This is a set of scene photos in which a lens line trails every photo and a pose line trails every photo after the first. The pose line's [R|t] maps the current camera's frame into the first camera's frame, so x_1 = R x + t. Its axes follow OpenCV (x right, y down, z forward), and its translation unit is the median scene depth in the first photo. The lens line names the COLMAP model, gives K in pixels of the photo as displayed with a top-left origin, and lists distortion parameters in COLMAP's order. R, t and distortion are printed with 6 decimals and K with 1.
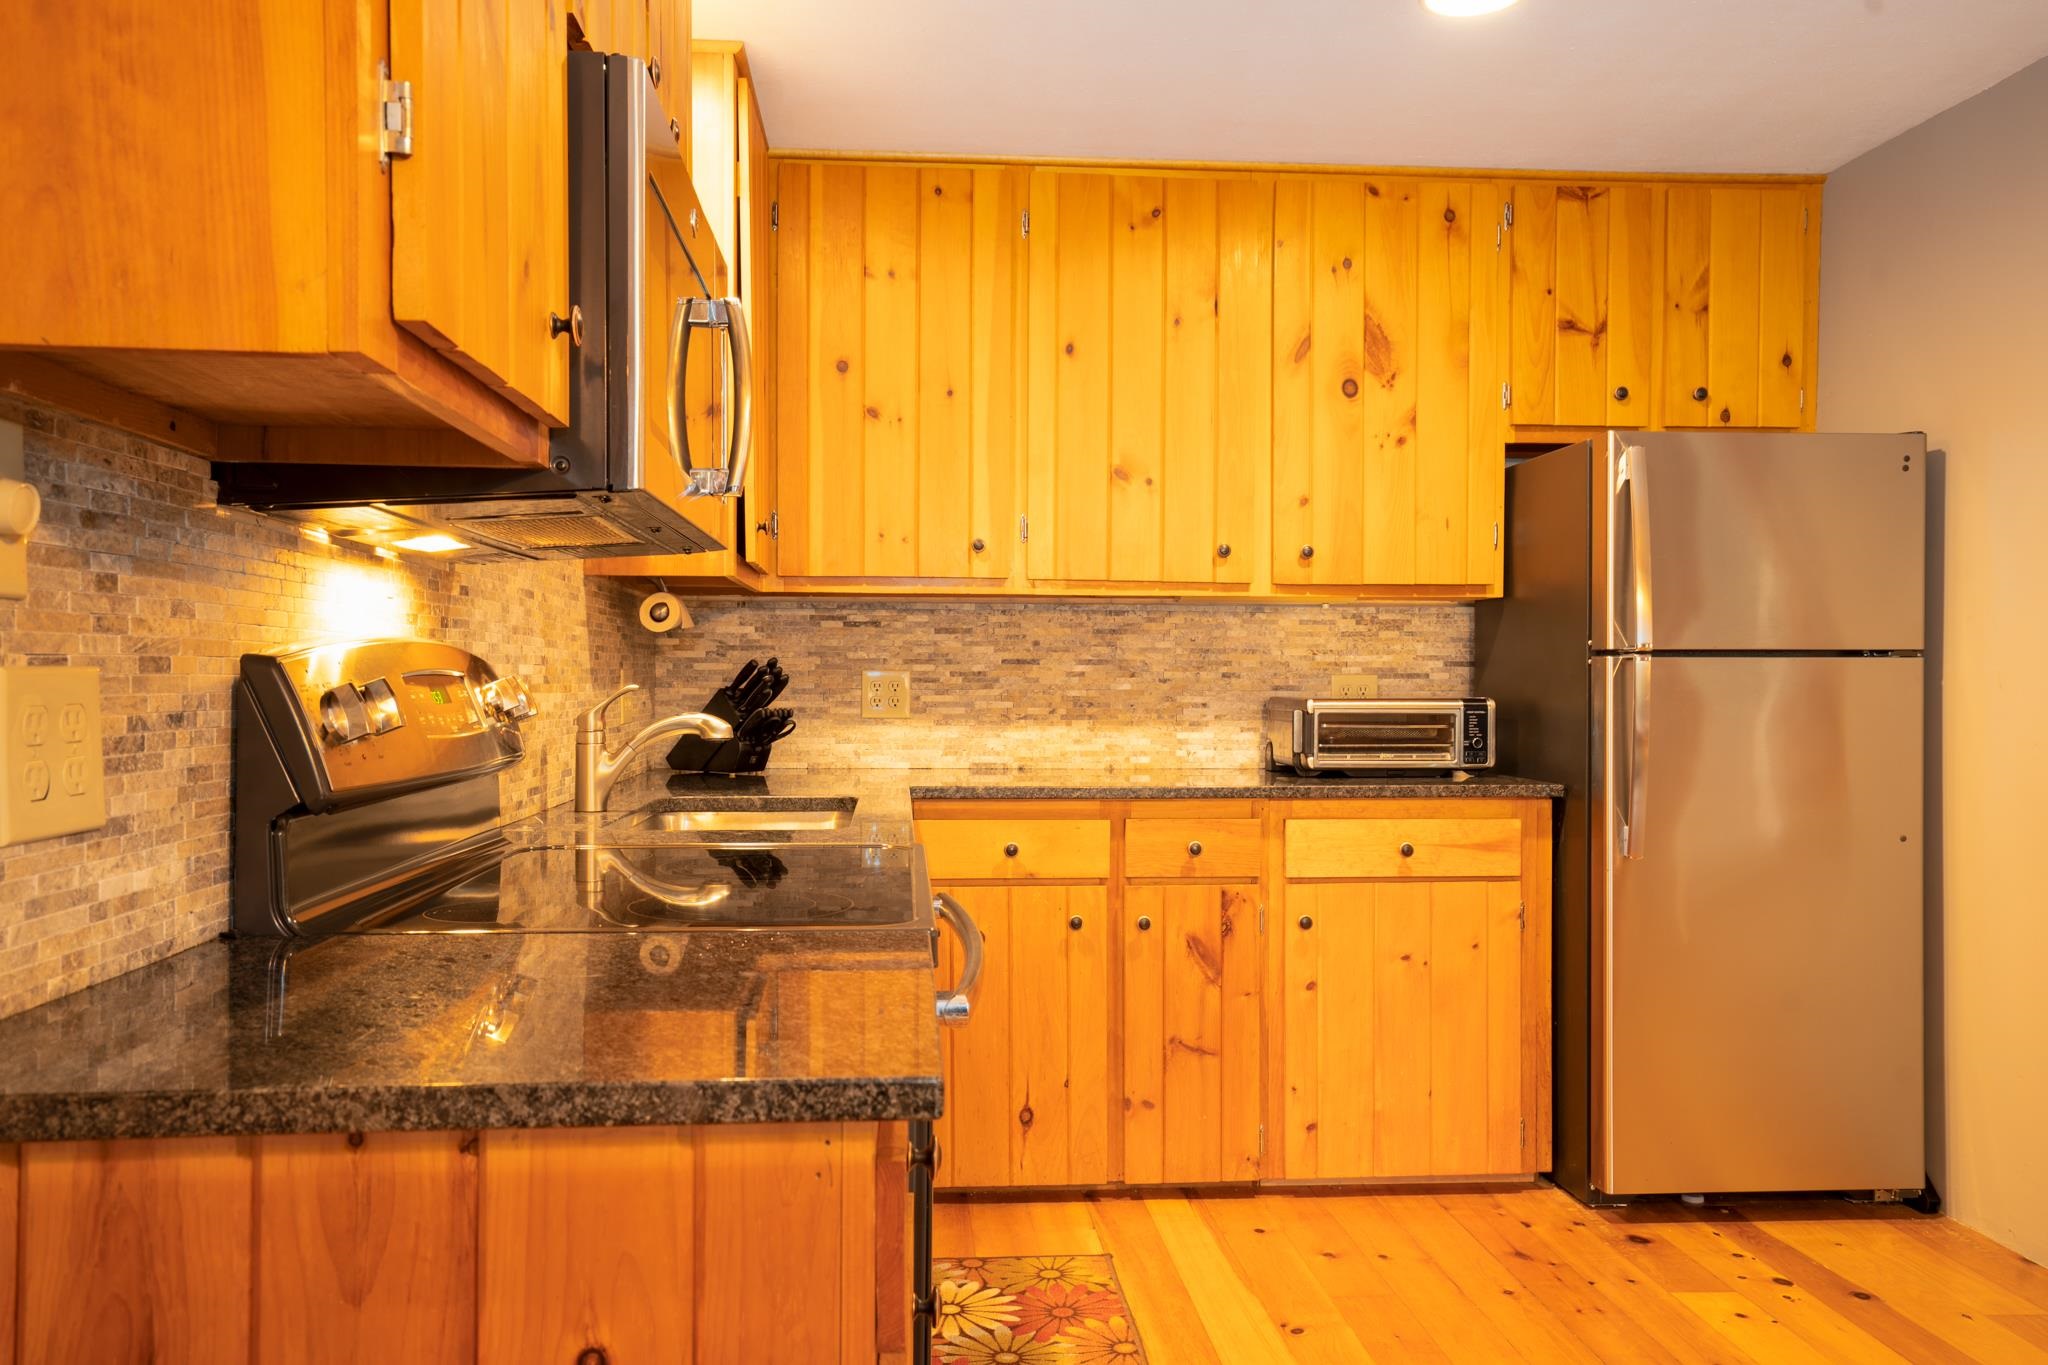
lens RADIAL K [[1559.1, 0, 1024.7], [0, 1559.1, 695.9], [0, 0, 1]] dist [0.000815, 0.001974]
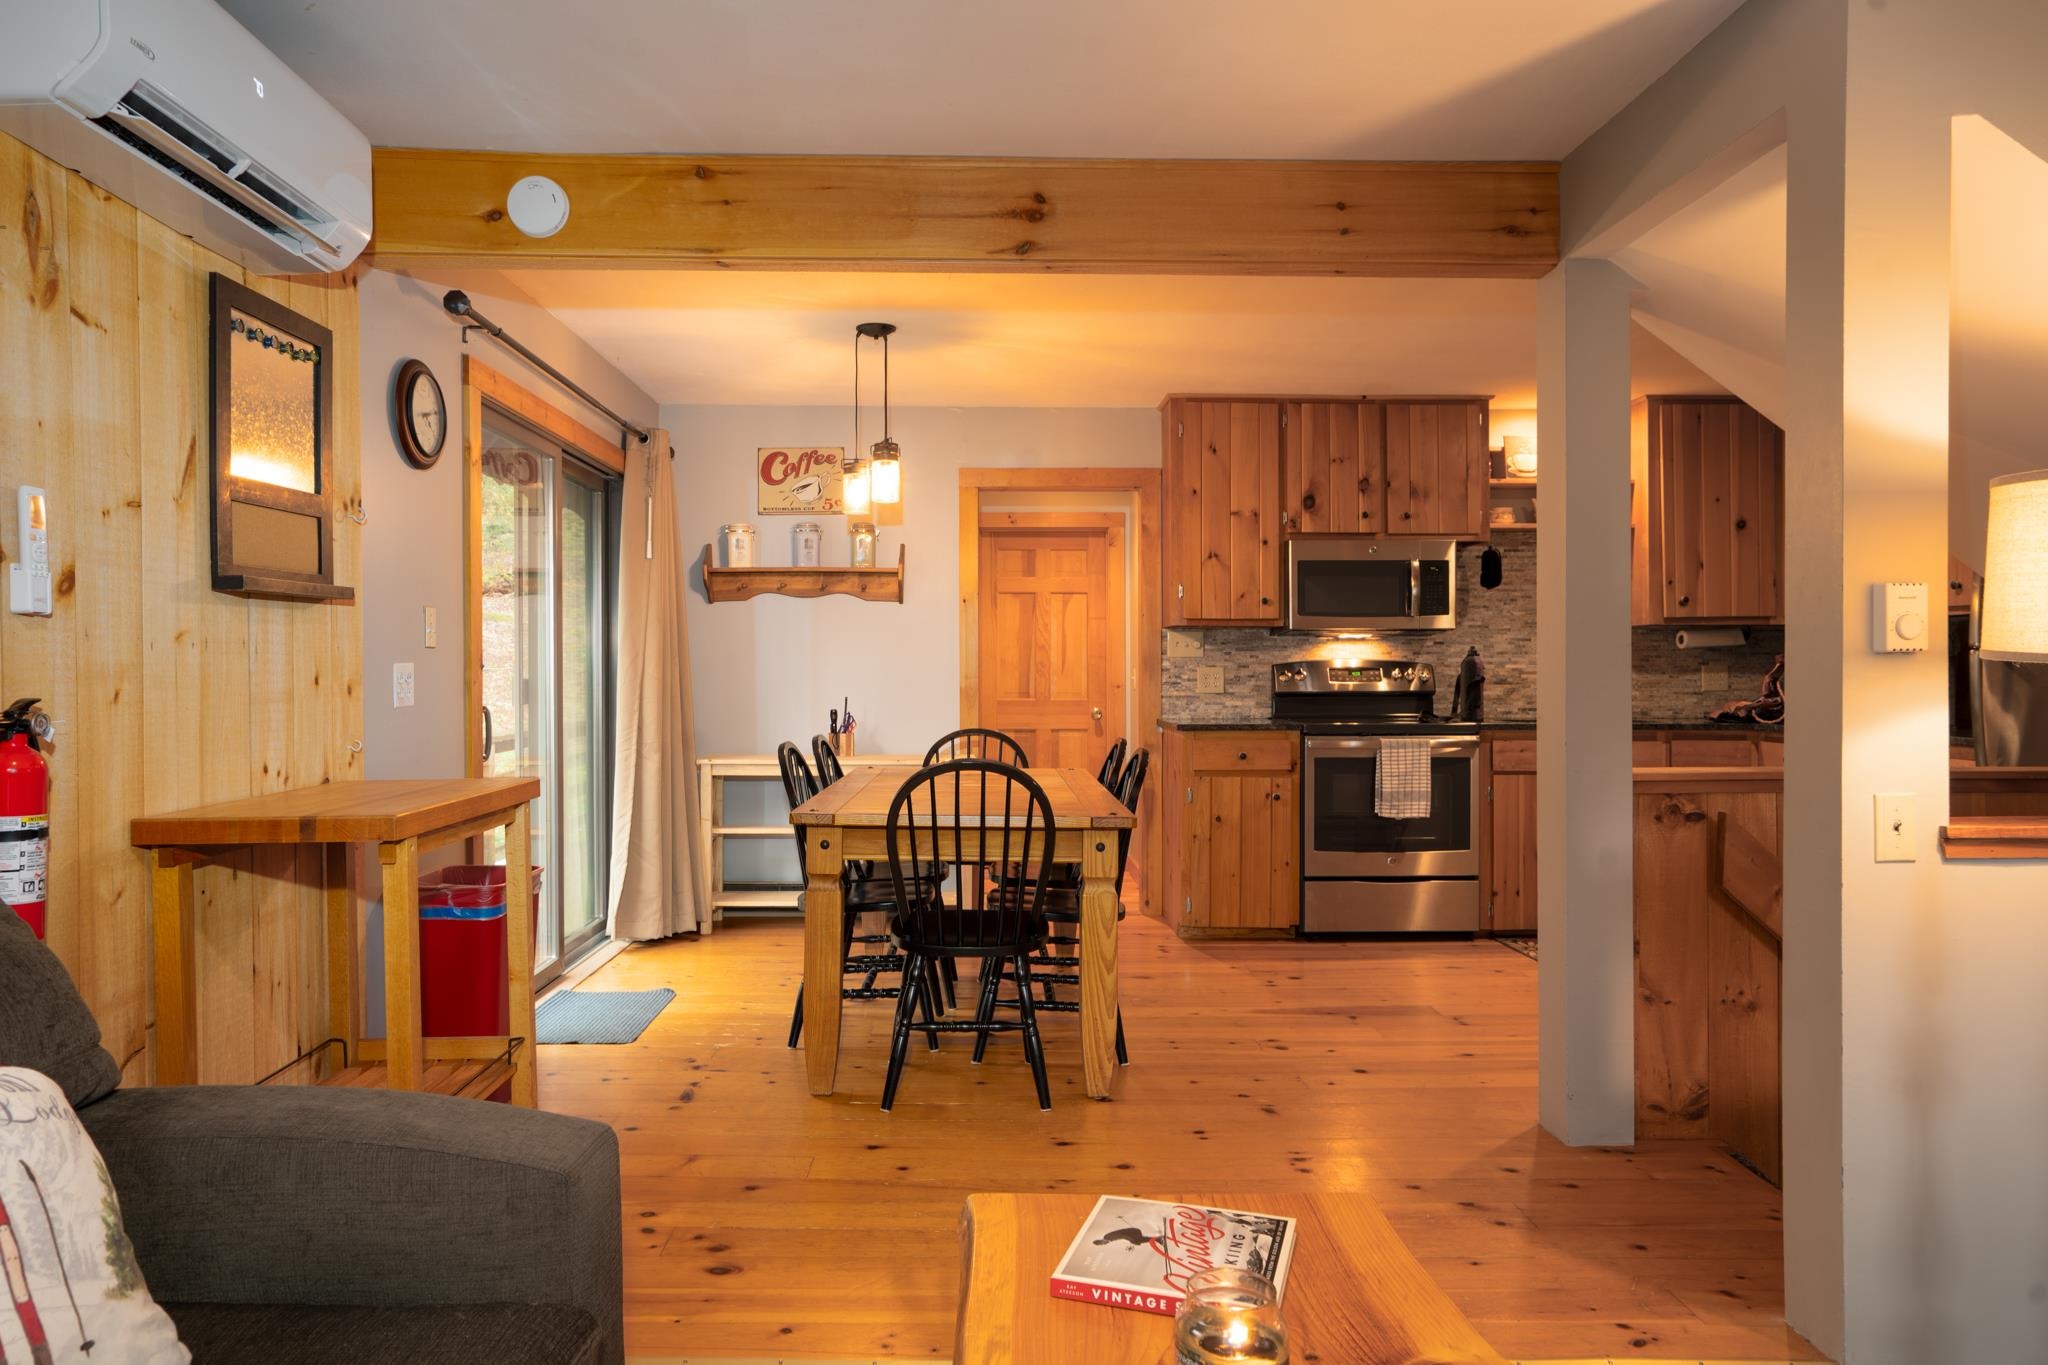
lens RADIAL K [[1321.7, 0, 1014.1], [0, 1321.7, 674.6], [0, 0, 1]] dist [0.003769, 0.000816]
pose [[-0.049472, -0.001971, -0.998774, 1.502361], [-0.012642, 0.999919, -0.001347, 0.009159], [0.998696, 0.012560, -0.049493, 0.136444]]
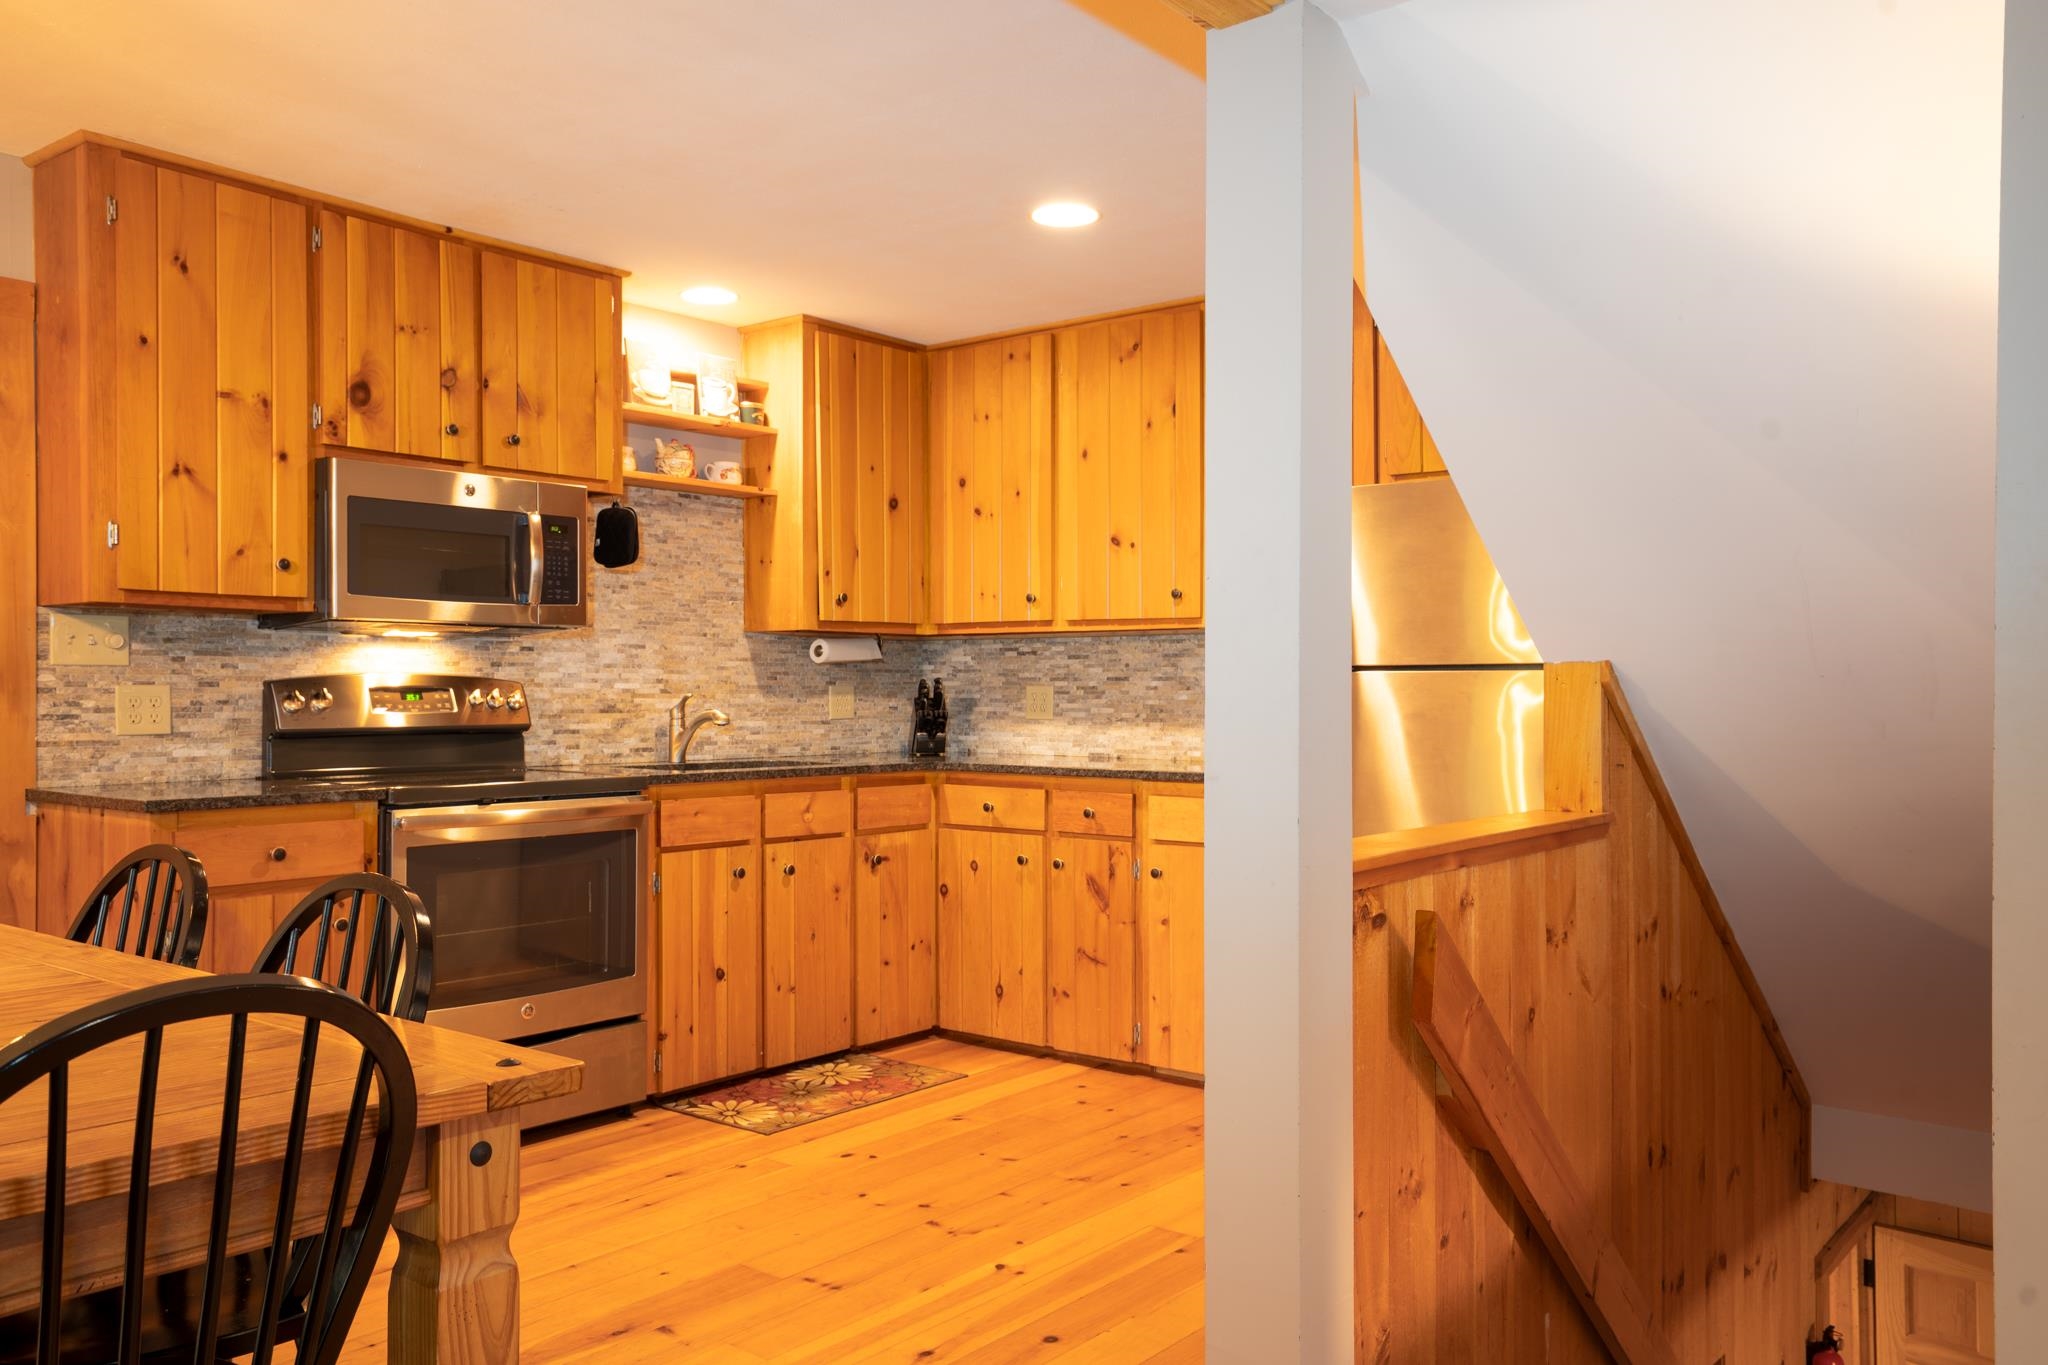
lens RADIAL K [[1592.5, 0, 1014.4], [0, 1592.5, 688.4], [0, 0, 1]] dist [0.019580, 0.009774]
pose [[0.724420, -0.003445, -0.689350, 0.965112], [-0.007993, 0.999878, -0.013396, 0.006147], [0.689312, 0.015214, 0.724305, -0.069694]]
